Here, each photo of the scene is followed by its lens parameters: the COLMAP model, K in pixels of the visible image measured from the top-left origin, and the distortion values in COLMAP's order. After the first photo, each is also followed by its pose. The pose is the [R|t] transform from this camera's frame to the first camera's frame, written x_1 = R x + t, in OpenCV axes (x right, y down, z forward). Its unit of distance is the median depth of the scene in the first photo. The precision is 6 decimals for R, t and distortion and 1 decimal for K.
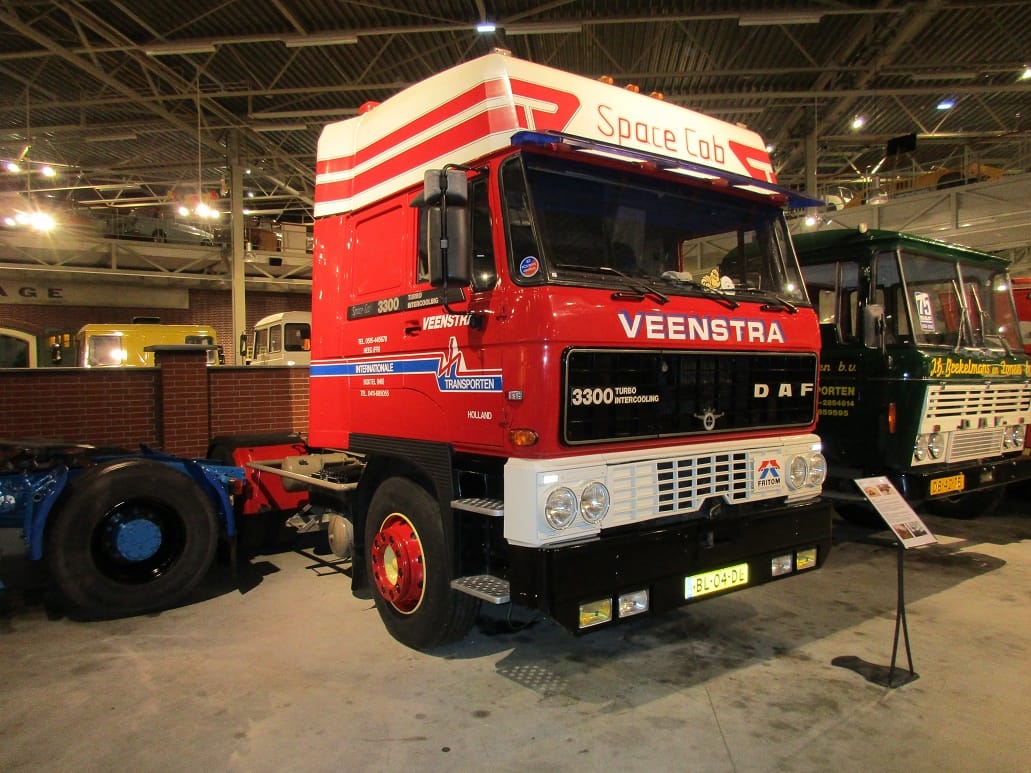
lens RADIAL K [[765.6, 0, 516.2], [0, 765.6, 378.5], [0, 0, 1]] dist [0.005599, -0.004236]
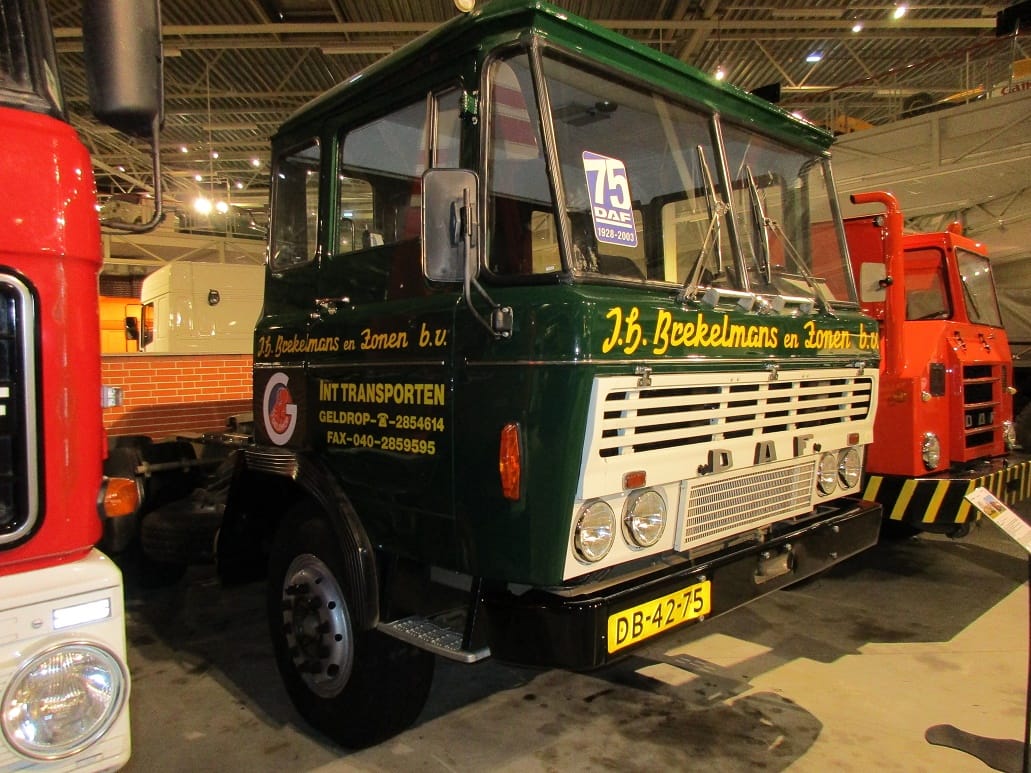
lens RADIAL K [[765.6, 0, 515.0], [0, 765.6, 387.1], [0, 0, 1]] dist [0.005599, -0.004236]
pose [[0.993796, -0.022726, 0.108871, 0.410055], [0.020522, 0.999562, 0.021325, 0.004559], [-0.109308, -0.018959, 0.993827, 0.556770]]
